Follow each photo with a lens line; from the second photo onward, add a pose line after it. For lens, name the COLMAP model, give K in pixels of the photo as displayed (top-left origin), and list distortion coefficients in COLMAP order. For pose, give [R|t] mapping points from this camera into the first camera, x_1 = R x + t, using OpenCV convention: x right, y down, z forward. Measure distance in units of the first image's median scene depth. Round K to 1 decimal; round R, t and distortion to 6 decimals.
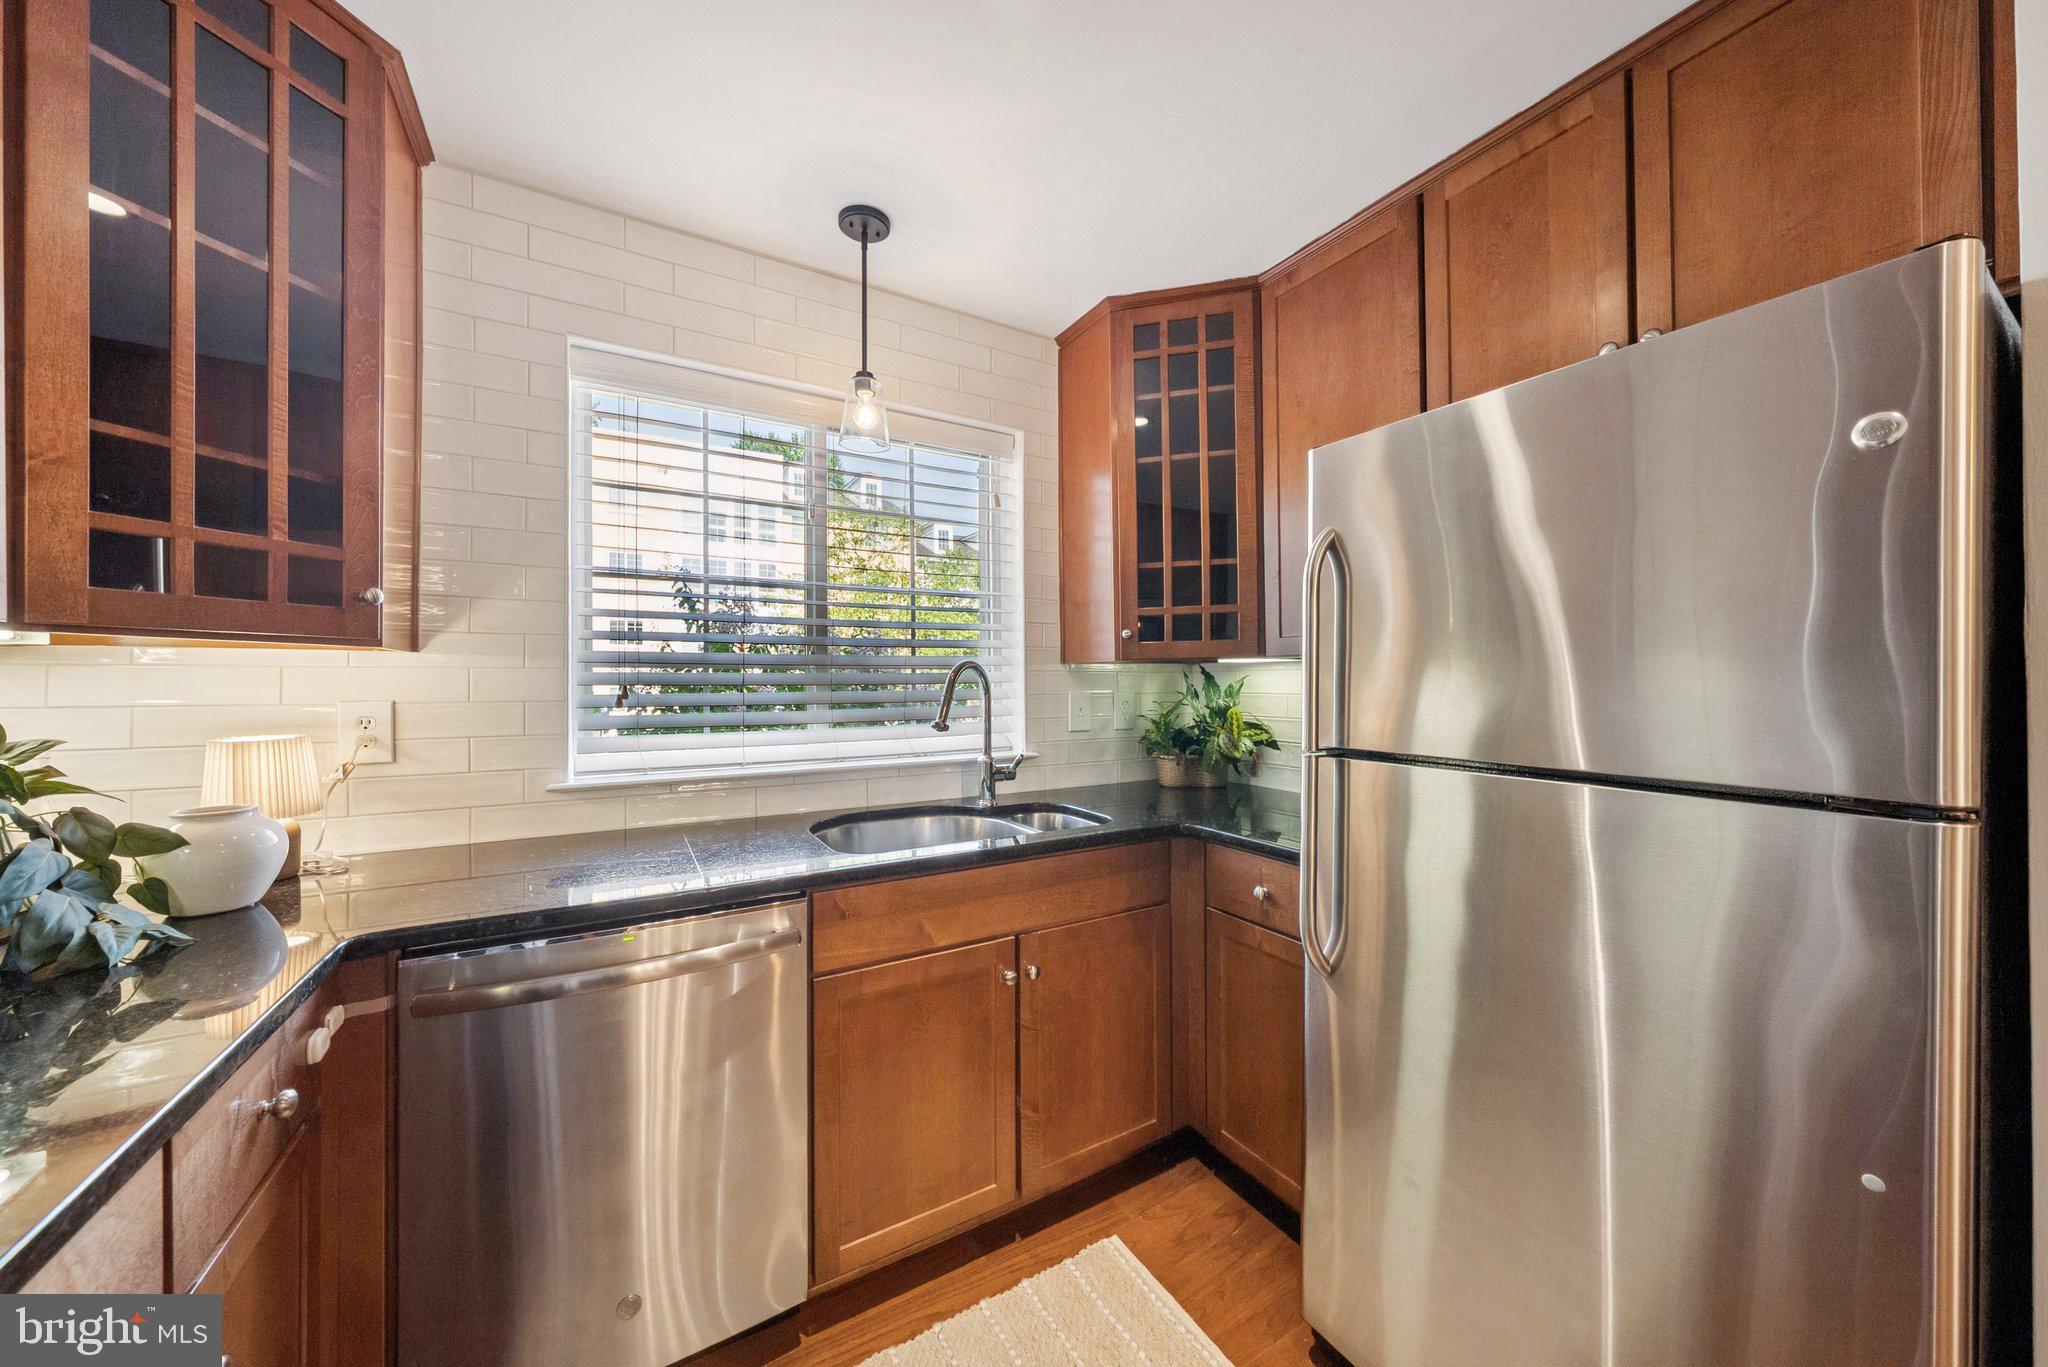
lens RADIAL K [[699.4, 0, 1013.9], [0, 699.4, 679.9], [0, 0, 1]] dist [-0.001841, -0.000167]
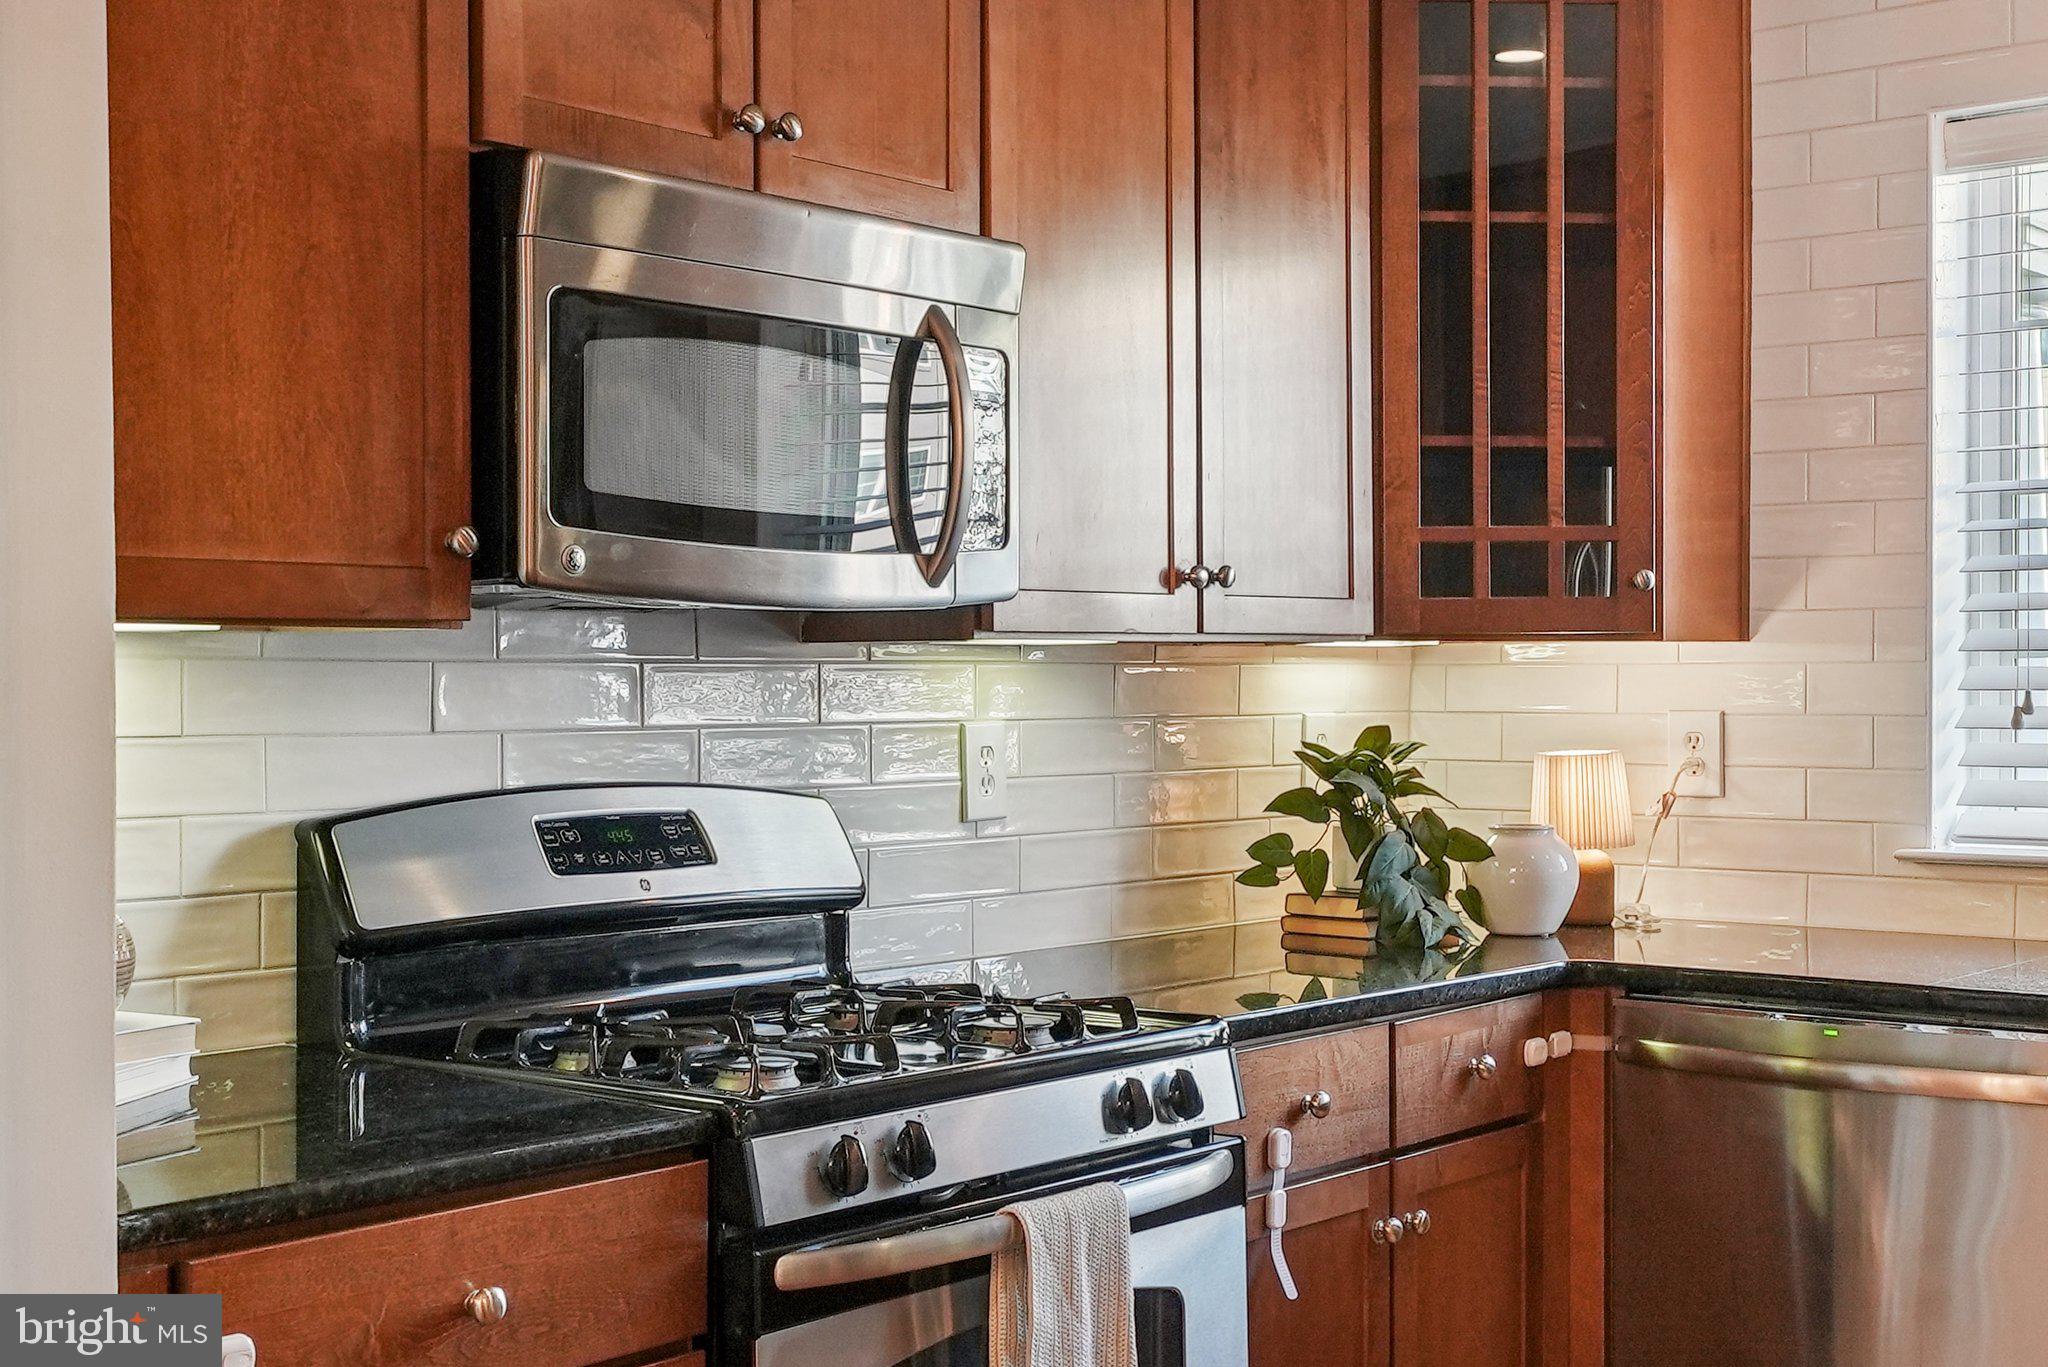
lens RADIAL K [[2756.1, 0, 1024.0], [0, 2756.1, 683.5], [0, 0, 1]] dist [0.042264, 0.024936]
pose [[0.359942, 0.004338, -0.932965, 1.664676], [0.004938, 0.999966, 0.006555, -0.022283], [0.932962, -0.006966, 0.359909, -0.757110]]
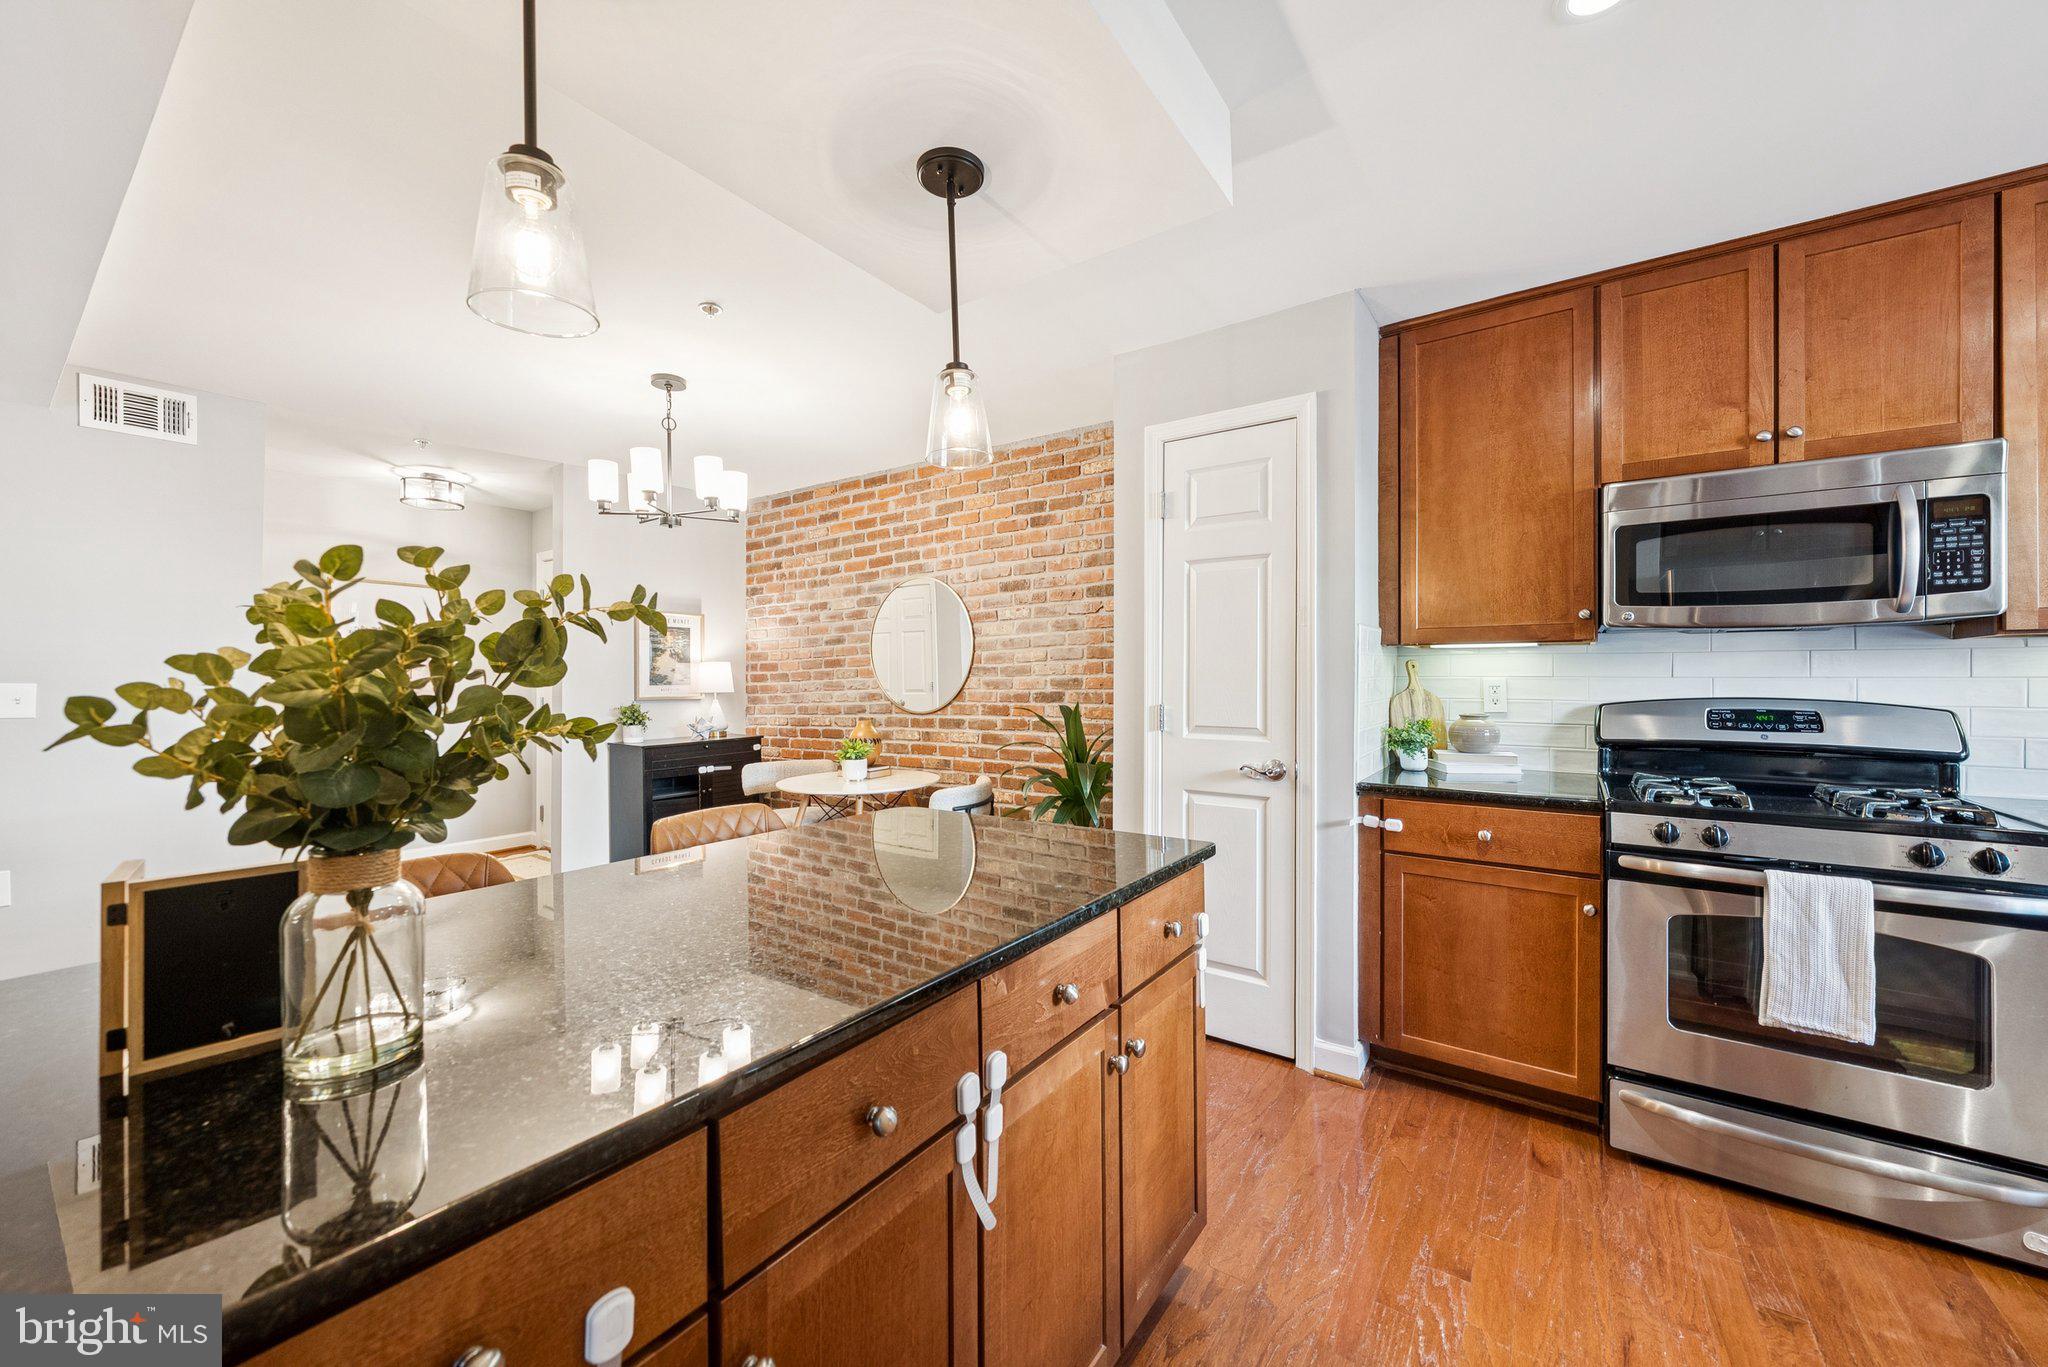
lens RADIAL K [[763.8, 0, 1023.8], [0, 763.8, 679.2], [0, 0, 1]] dist [-0.000623, -0.000120]
pose [[-0.910774, 0.003573, -0.412890, 1.538713], [0.003855, 0.999993, 0.000151, 0.028233], [0.412887, -0.001454, -0.910781, 0.616305]]
